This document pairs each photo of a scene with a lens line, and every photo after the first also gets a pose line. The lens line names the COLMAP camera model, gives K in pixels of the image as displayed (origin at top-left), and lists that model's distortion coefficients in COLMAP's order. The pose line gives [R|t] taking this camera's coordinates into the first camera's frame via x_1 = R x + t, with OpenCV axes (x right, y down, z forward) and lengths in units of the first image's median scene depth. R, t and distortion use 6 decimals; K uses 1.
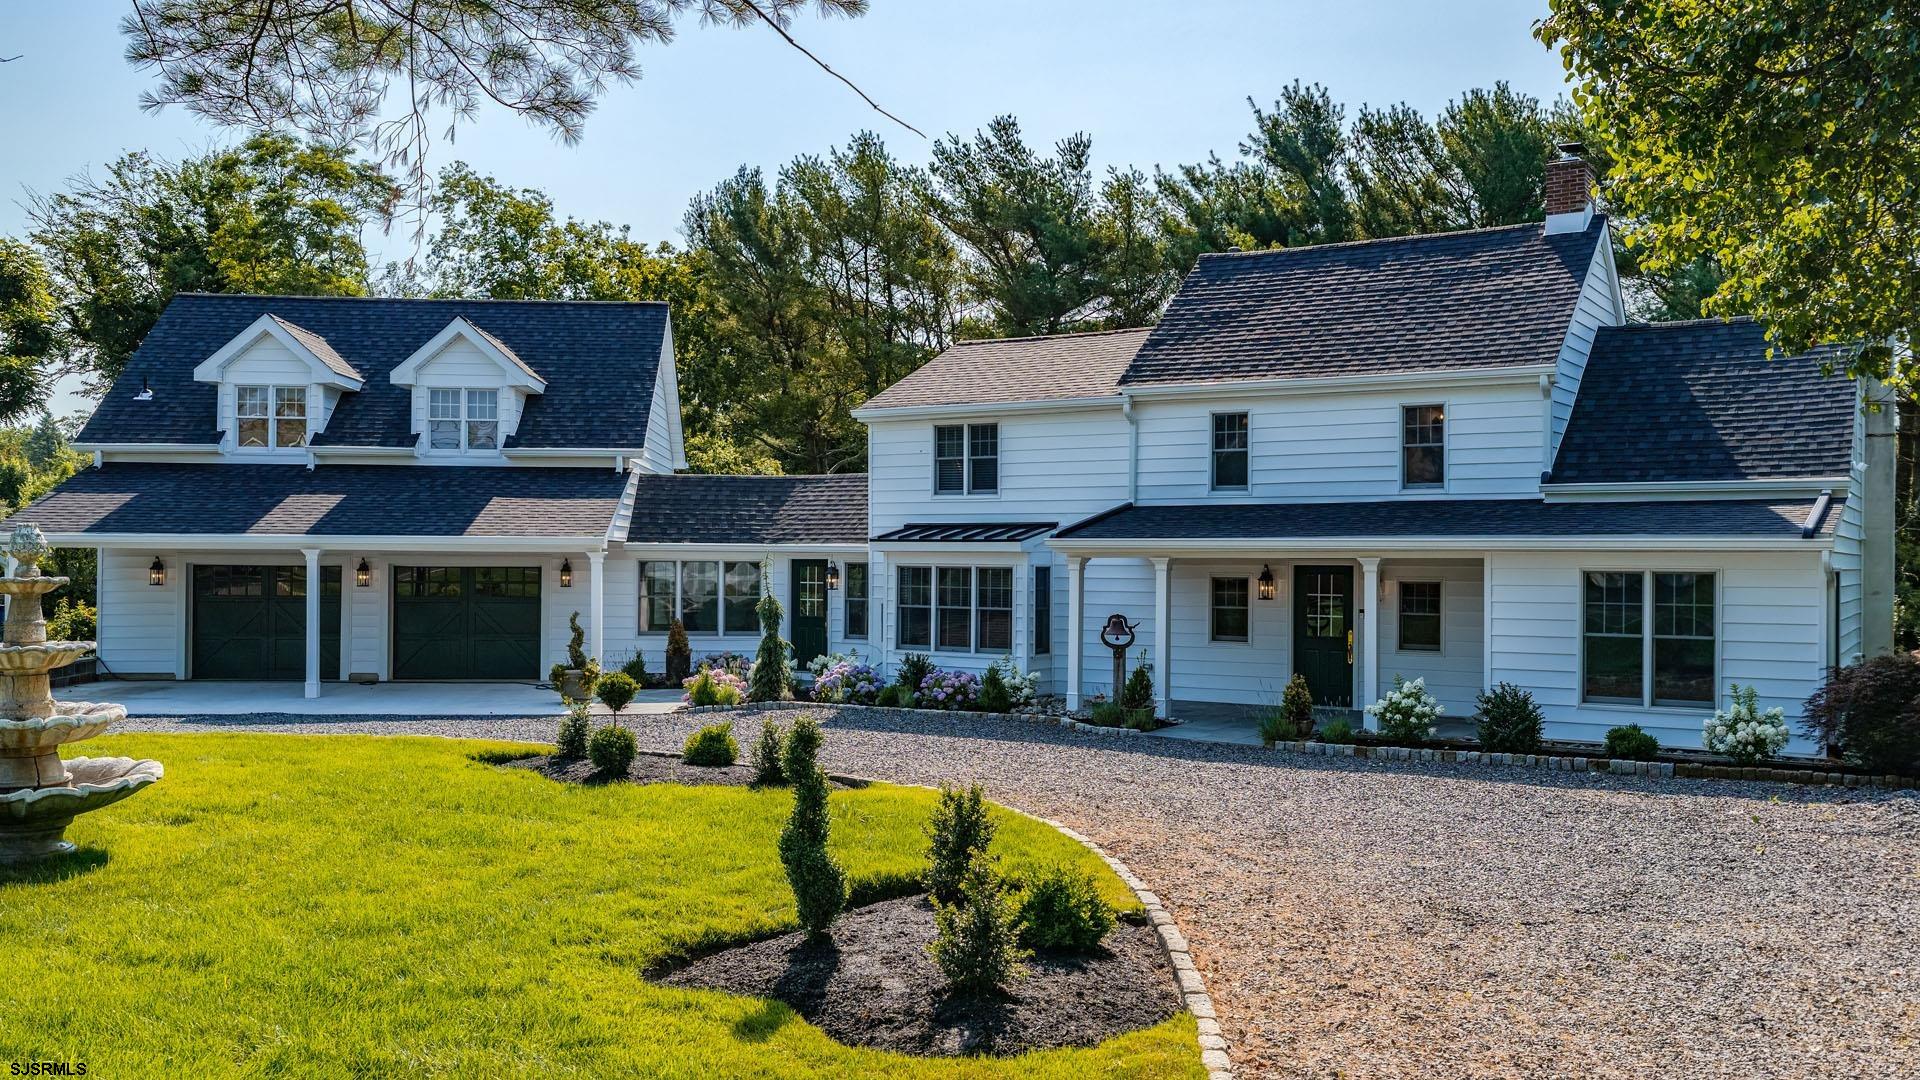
lens RADIAL K [[1585.1, 0, 960.0], [0, 1585.1, 540.0], [0, 0, 1]] dist [0.004075, -0.001630]
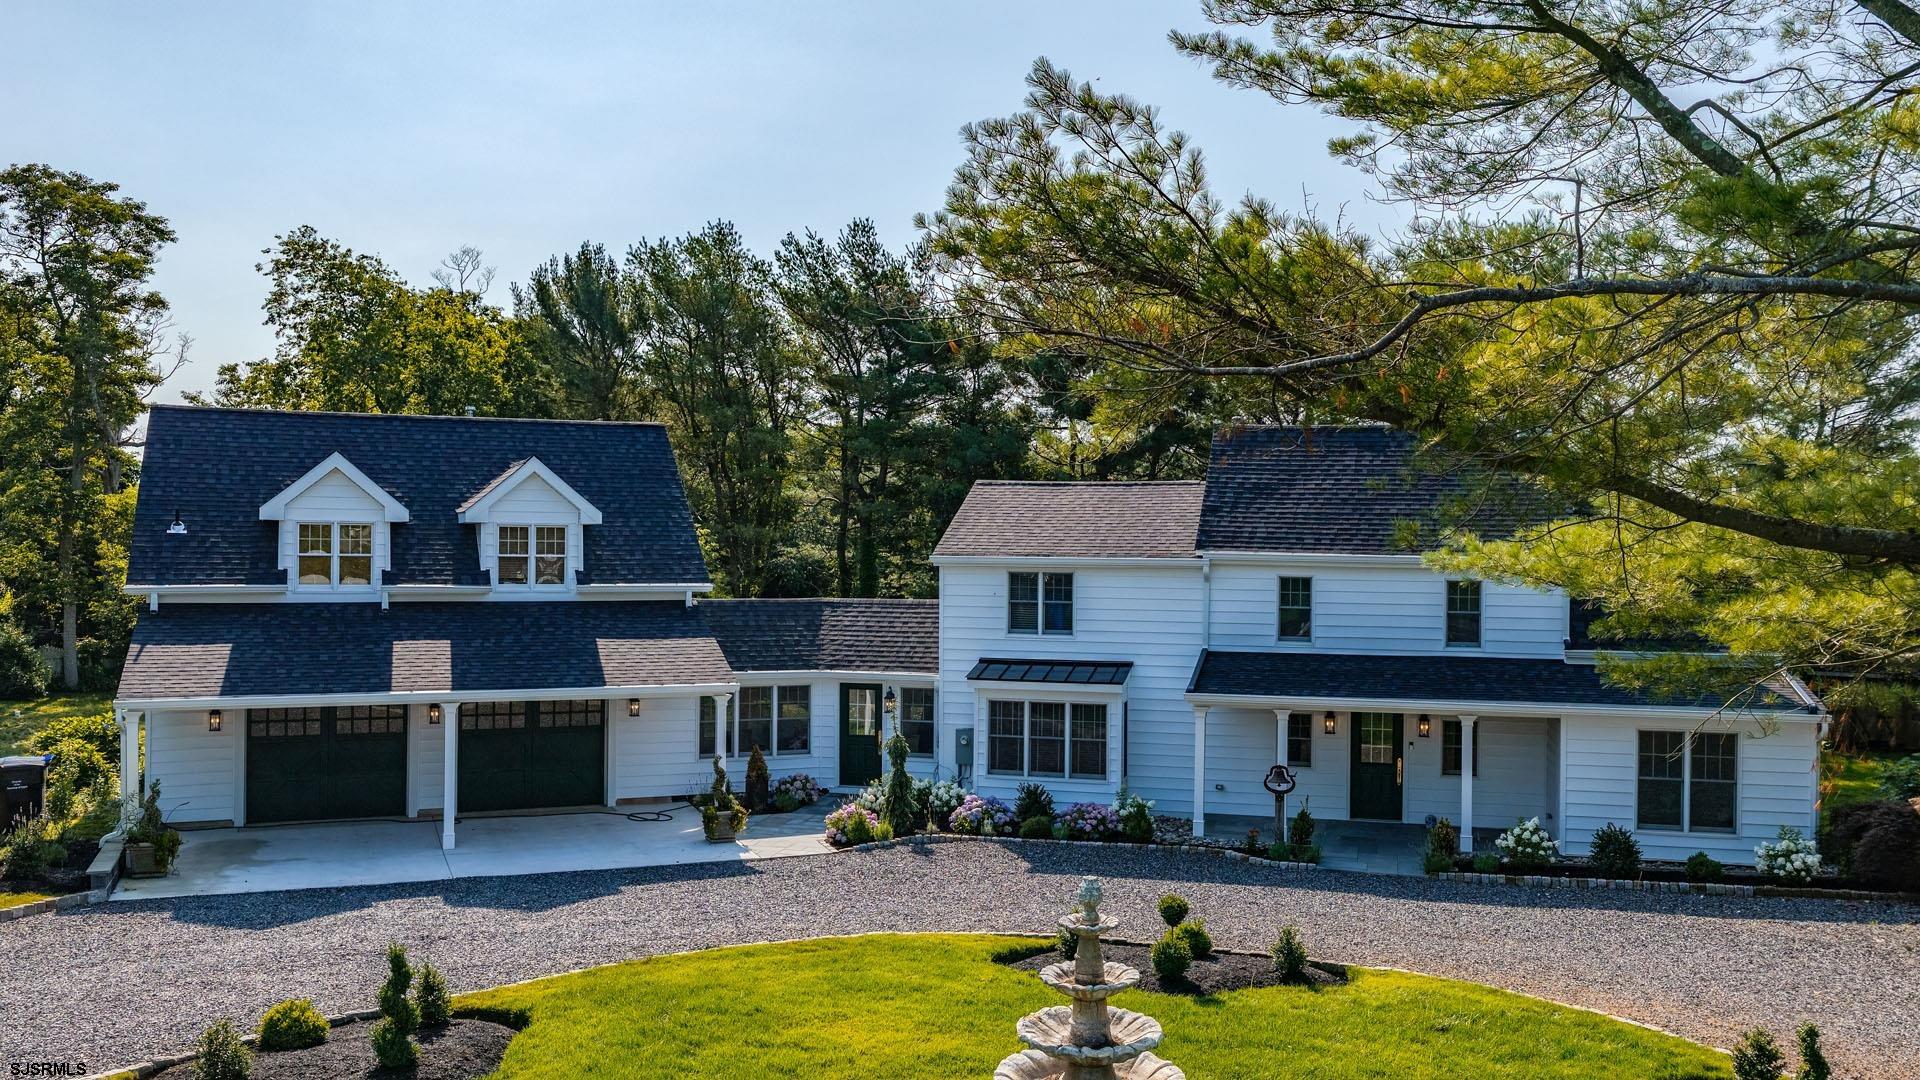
lens RADIAL K [[1585.1, 0, 960.0], [0, 1585.1, 540.0], [0, 0, 1]] dist [0.004075, -0.001630]
pose [[0.951539, 0.001413, 0.307524, -0.417330], [-0.005727, 0.999897, 0.013126, -0.115419], [-0.307474, -0.014251, 0.951450, -0.065311]]
